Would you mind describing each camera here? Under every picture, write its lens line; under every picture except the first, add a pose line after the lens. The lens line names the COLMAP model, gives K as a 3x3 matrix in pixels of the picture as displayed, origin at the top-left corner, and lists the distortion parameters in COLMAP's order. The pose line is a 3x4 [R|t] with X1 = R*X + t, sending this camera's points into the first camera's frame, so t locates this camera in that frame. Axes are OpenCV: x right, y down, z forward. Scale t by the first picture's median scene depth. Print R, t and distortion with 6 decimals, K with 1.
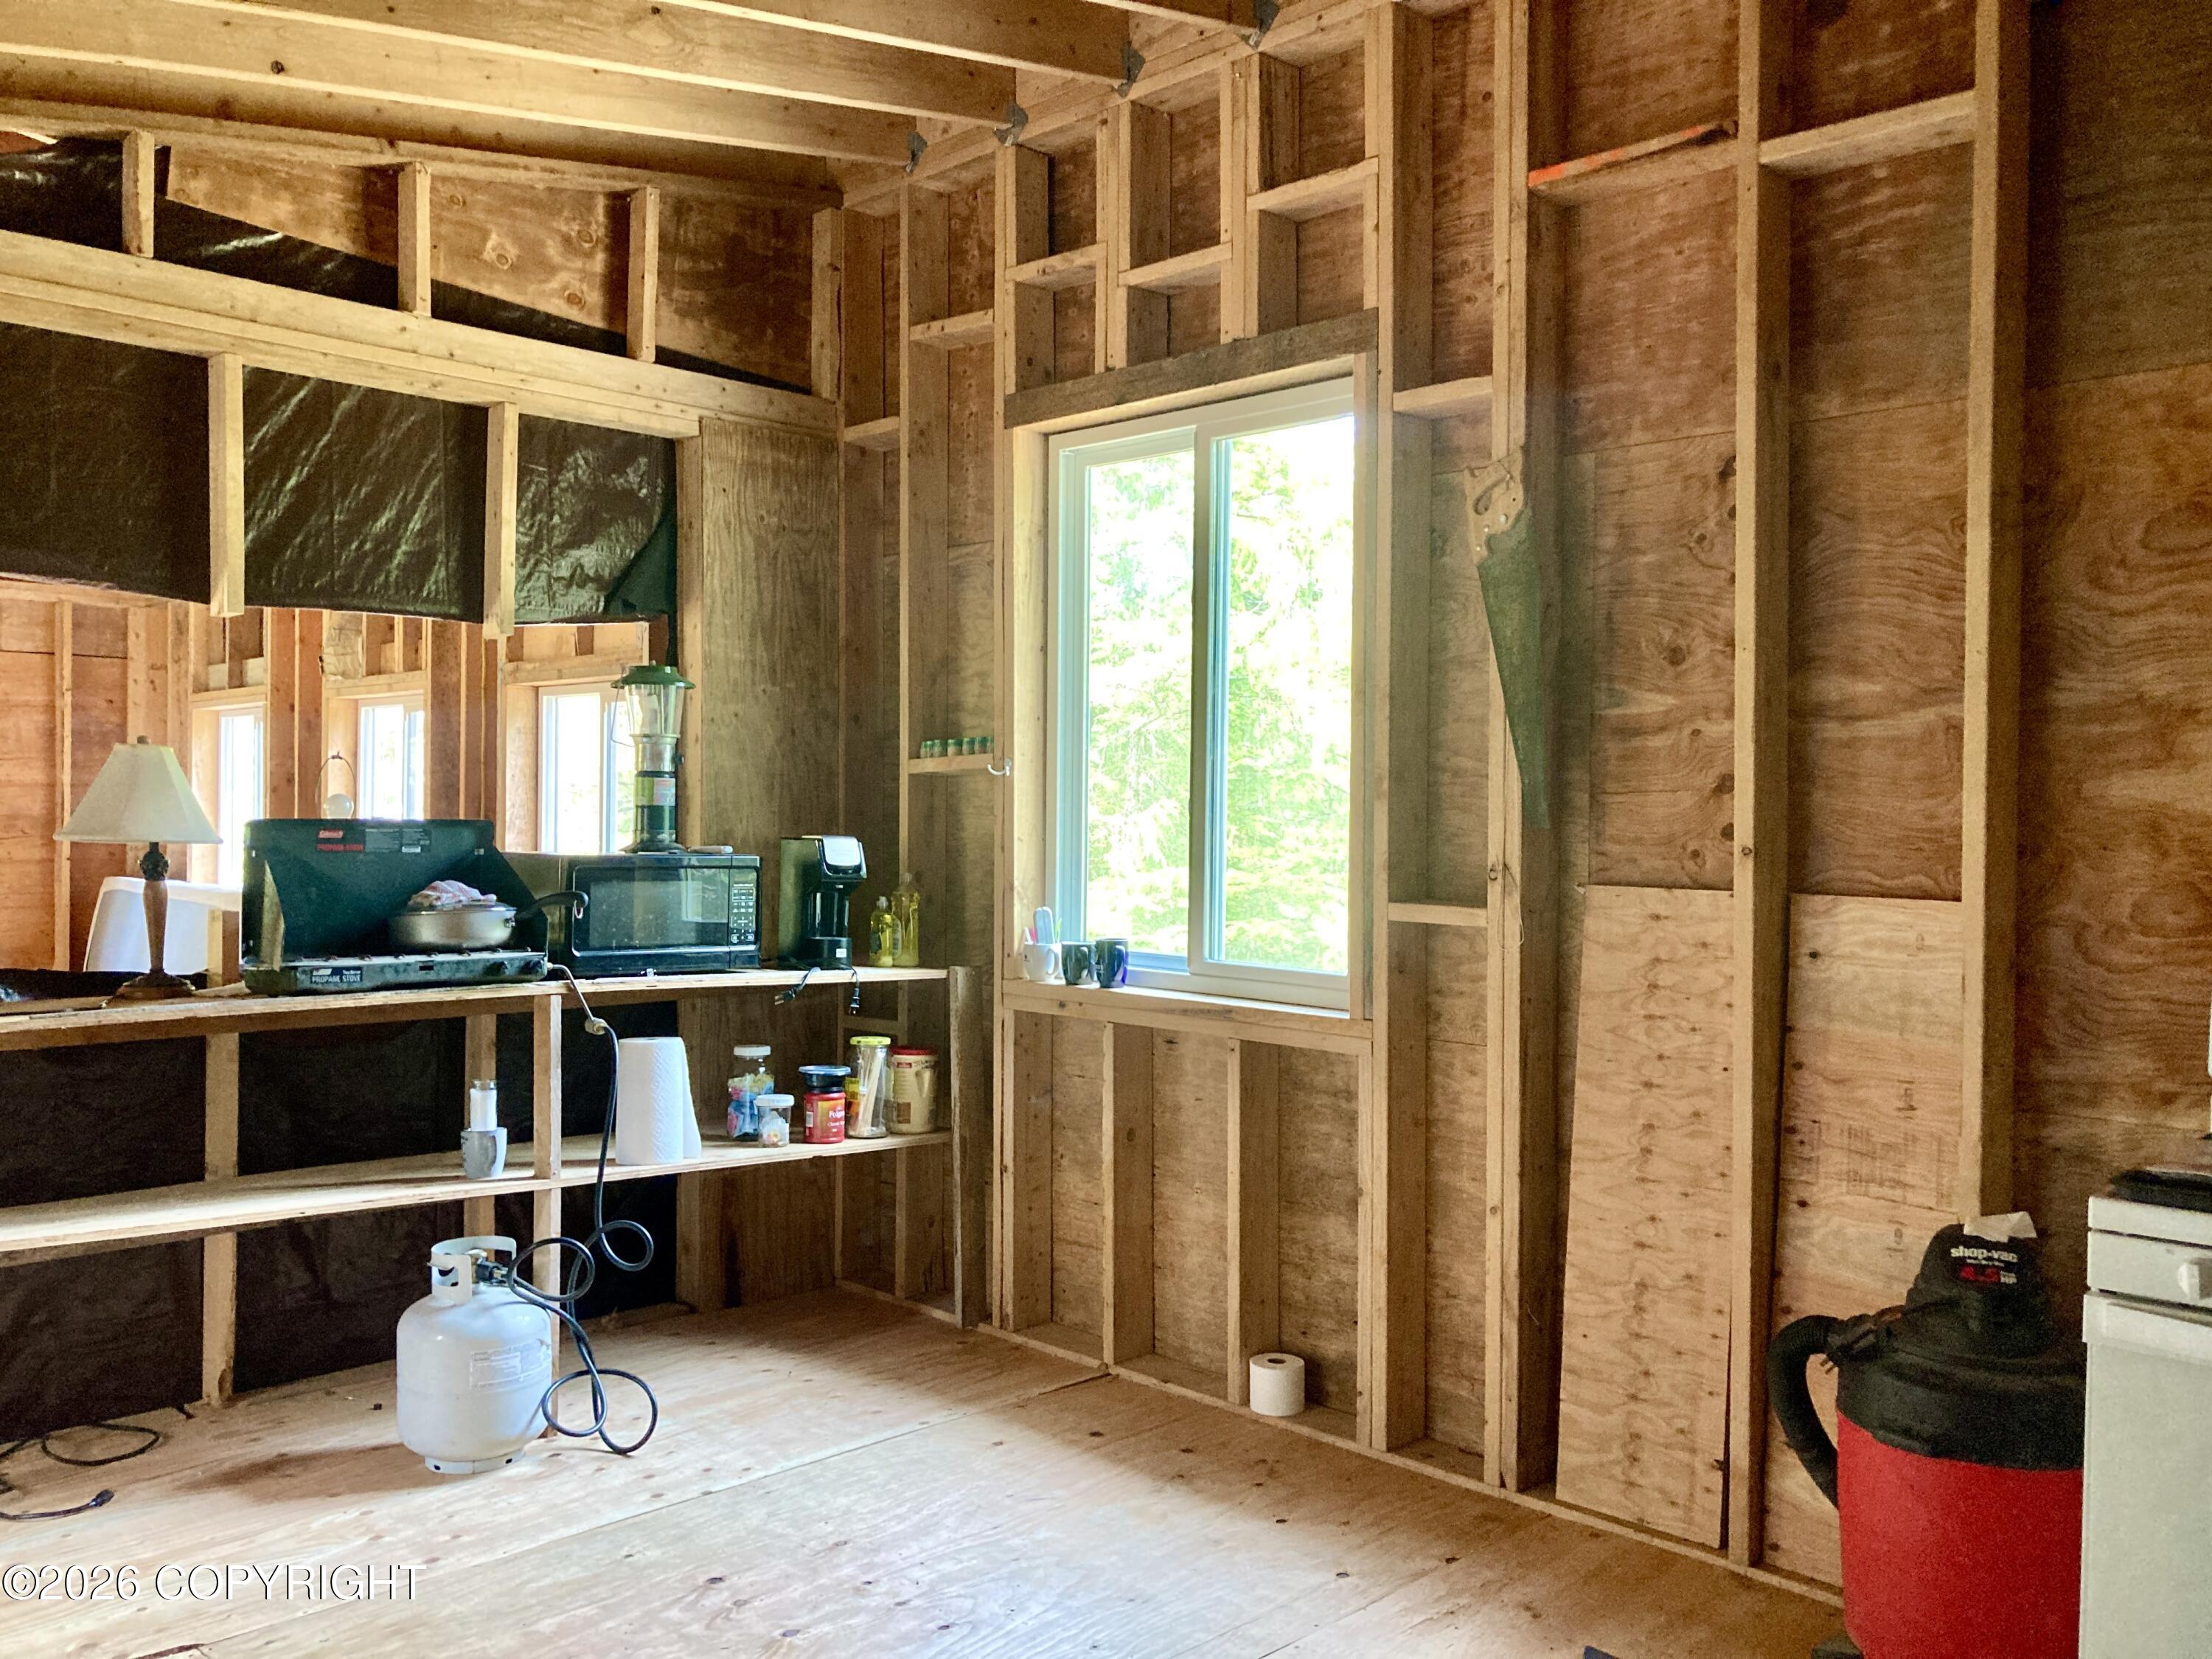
lens RADIAL K [[1806.4, 0, 1069.6], [0, 1806.4, 842.5], [0, 0, 1]] dist [0.053596, -0.073130]
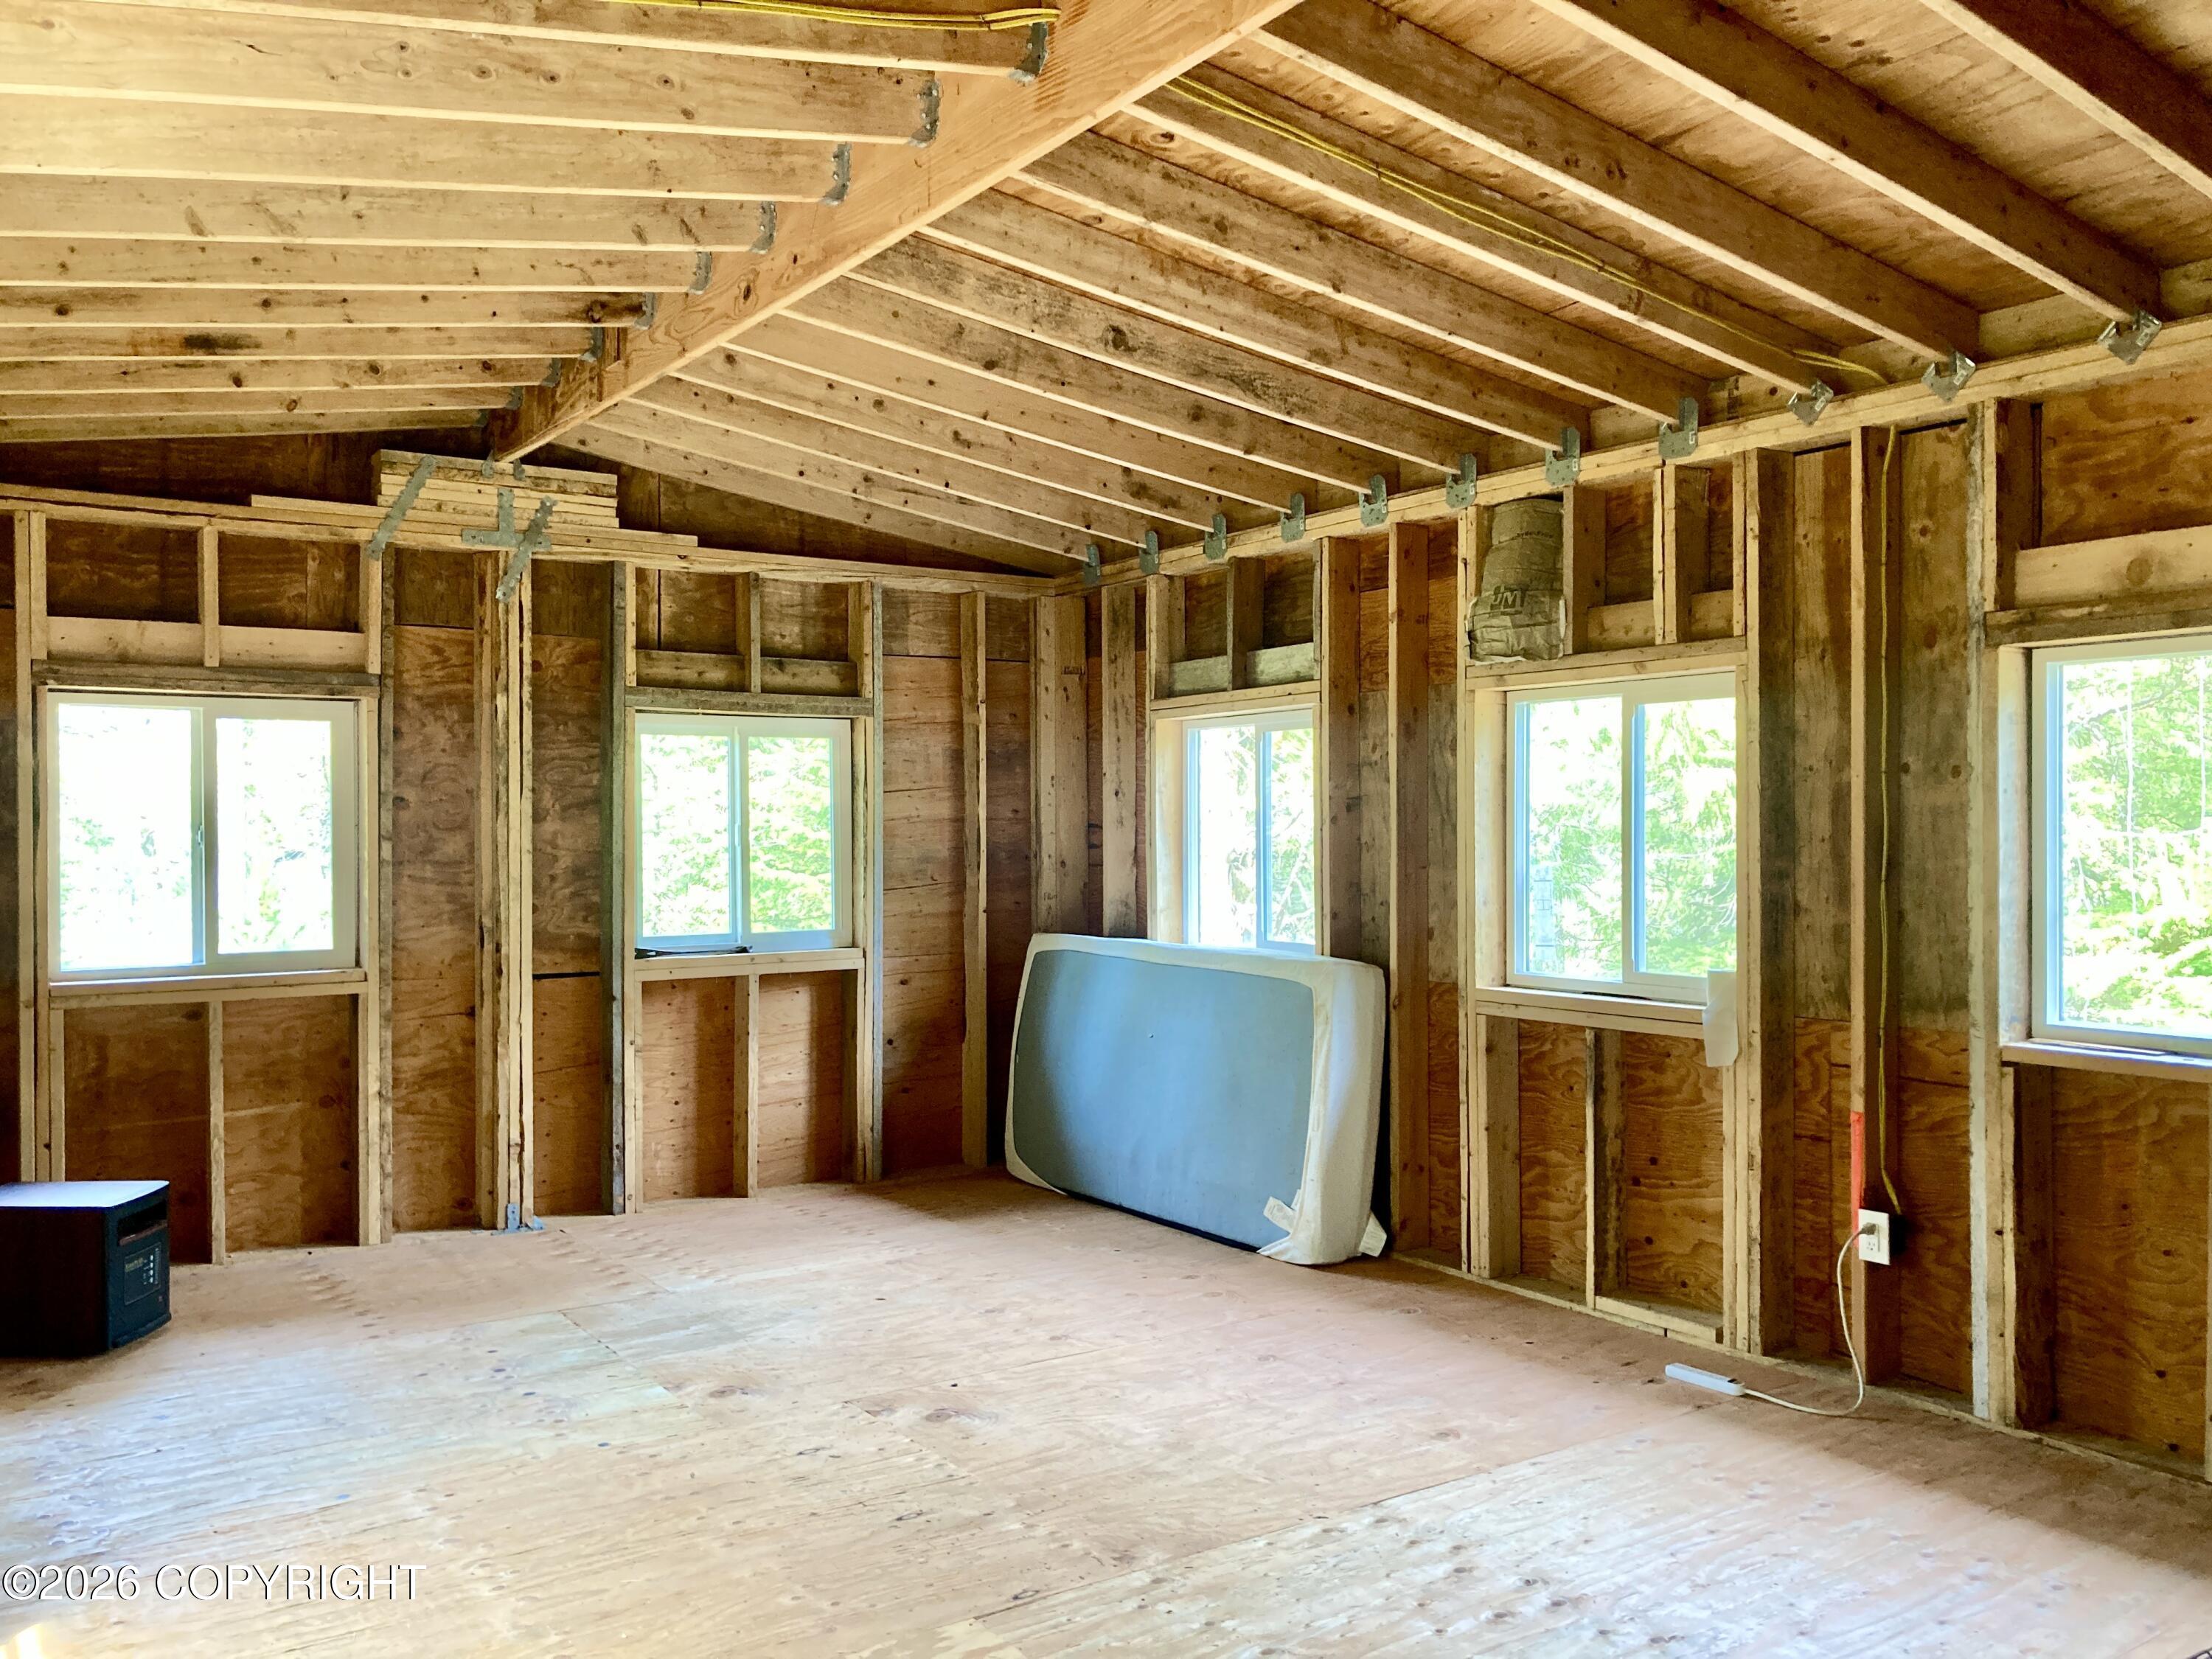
lens RADIAL K [[1806.4, 0, 1071.6], [0, 1806.4, 835.7], [0, 0, 1]] dist [0.053596, -0.073130]
pose [[0.980253, -0.019716, -0.196762, -0.776755], [0.017388, 0.999757, -0.013557, -0.028544], [0.196982, 0.009868, 0.980358, 0.504034]]
